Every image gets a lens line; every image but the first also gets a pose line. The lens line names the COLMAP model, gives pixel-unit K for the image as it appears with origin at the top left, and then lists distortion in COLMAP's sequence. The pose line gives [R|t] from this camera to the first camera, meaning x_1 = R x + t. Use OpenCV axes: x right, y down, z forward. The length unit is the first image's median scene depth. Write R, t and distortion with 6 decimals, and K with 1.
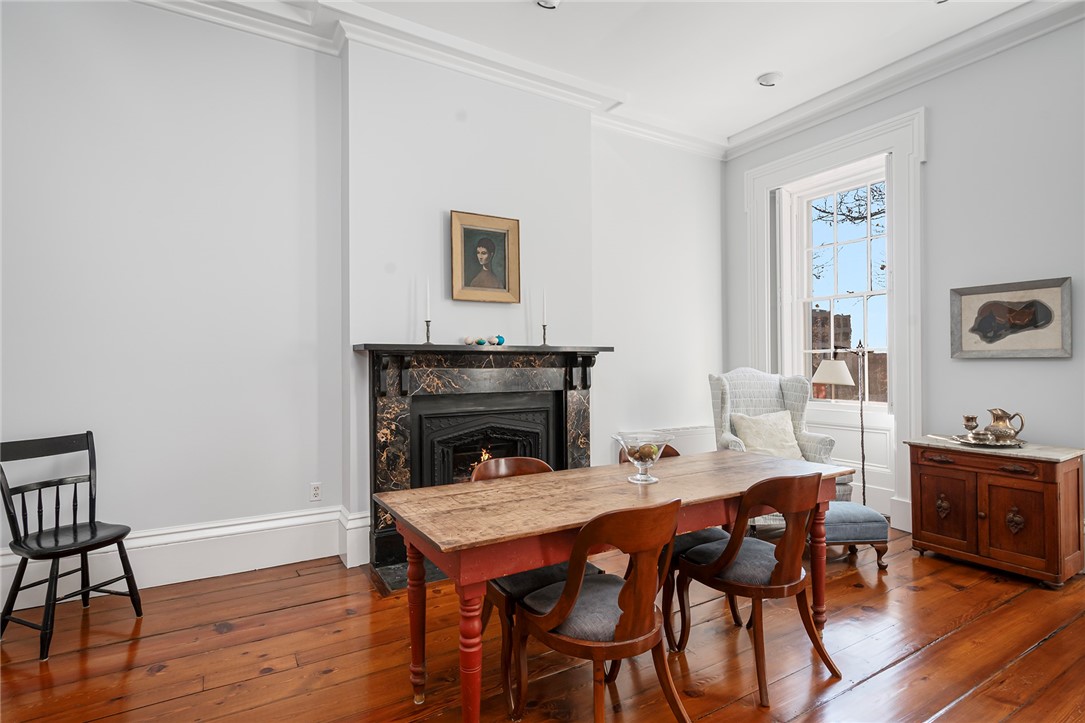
lens RADIAL K [[547.2, 0, 544.2], [0, 547.2, 365.6], [0, 0, 1]] dist [0.004672, -0.001309]
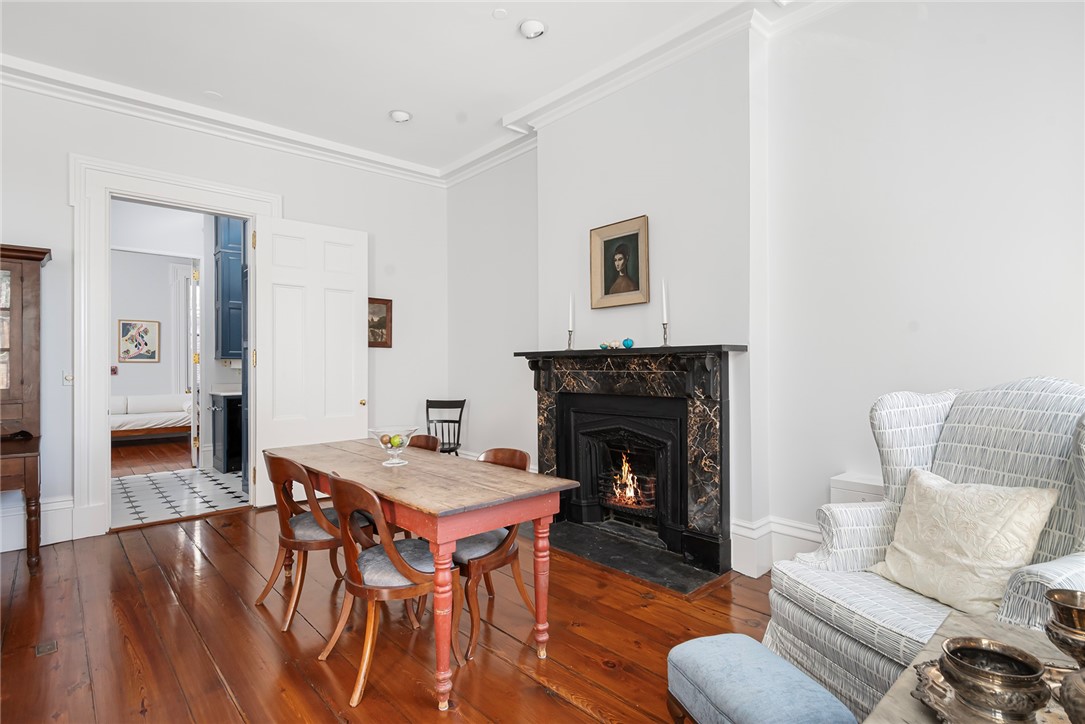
lens RADIAL K [[535.5, 0, 538.8], [0, 535.5, 364.2], [0, 0, 1]] dist [0.004725, 0.000320]
pose [[0.196597, 0.004626, -0.980473, 0.898783], [0.003613, 0.999979, 0.005442, -0.014468], [0.980478, -0.004612, 0.196576, 0.684457]]
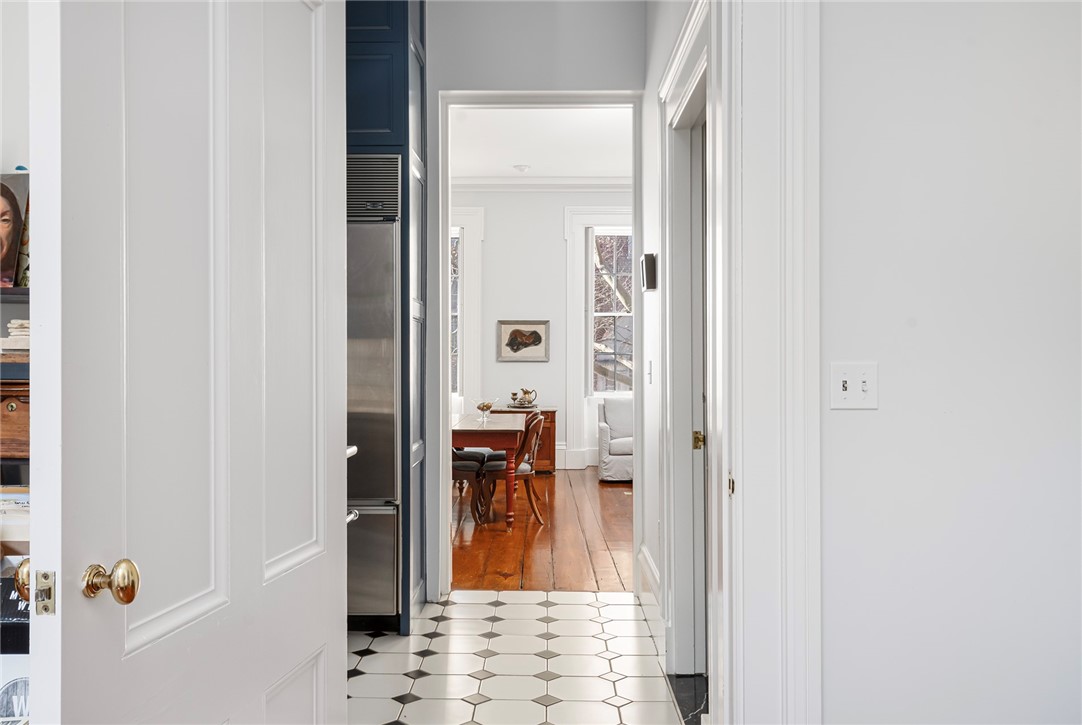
lens RADIAL K [[881.5, 0, 539.6], [0, 881.5, 365.4], [0, 0, 1]] dist [0.004102, 0.000085]
pose [[0.507782, 0.007484, 0.861453, -1.581389], [-0.005726, 0.999969, -0.005312, 0.015258], [-0.861467, -0.002235, 0.507809, -0.513733]]
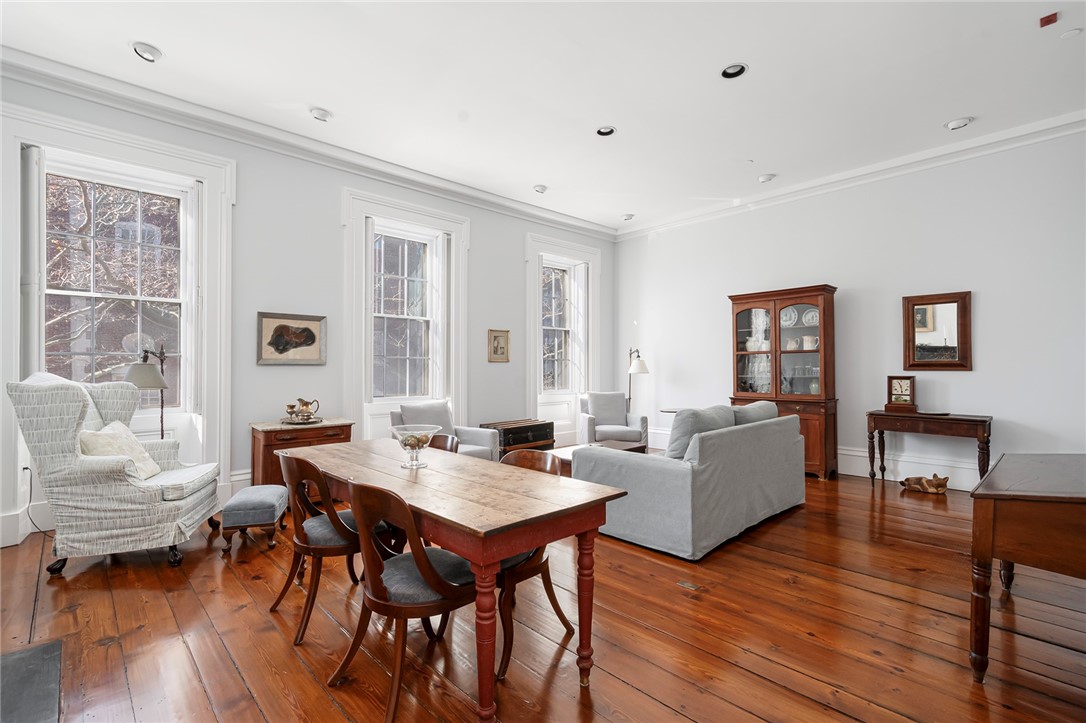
lens RADIAL K [[488.6, 0, 542.6], [0, 488.6, 359.9], [0, 0, 1]] dist [0.002492, 0.000838]
pose [[-0.224668, 0.019009, 0.974250, -0.567856], [0.005864, 0.999818, -0.018156, 0.002150], [-0.974418, 0.001634, -0.224738, 0.608813]]
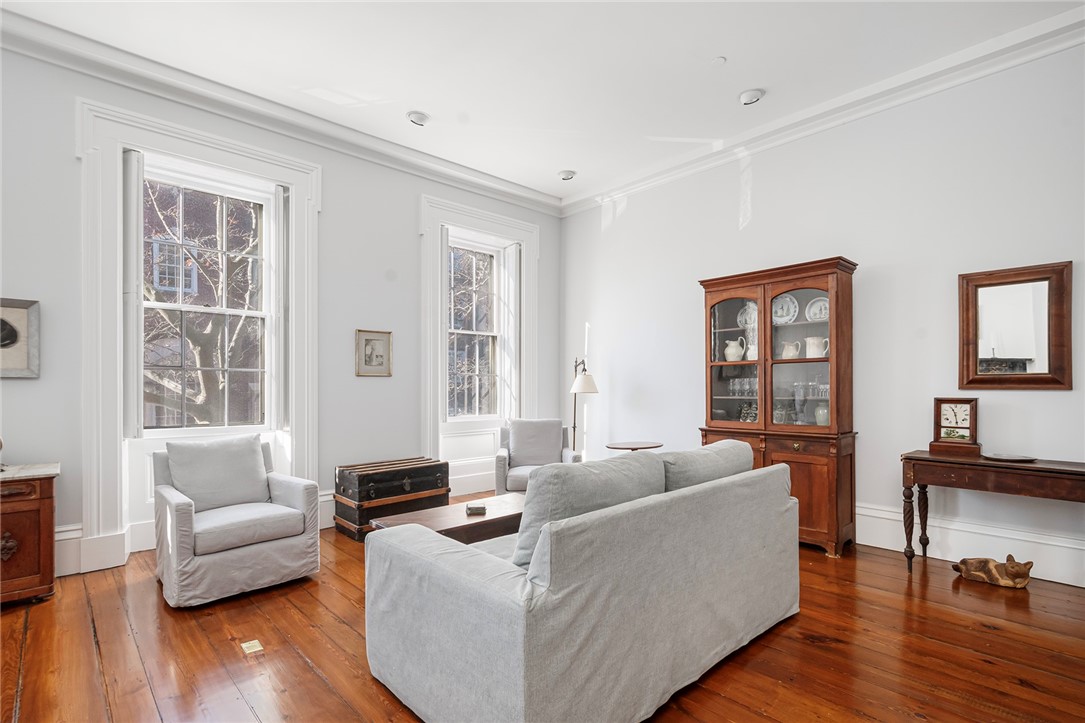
lens RADIAL K [[517.6, 0, 544.8], [0, 517.6, 385.9], [0, 0, 1]] dist [-0.001752, -0.002424]
pose [[-0.221036, 0.005396, 0.975251, -0.193299], [0.003956, 0.999981, -0.004636, 0.007915], [-0.975258, 0.002833, -0.221053, 0.240393]]
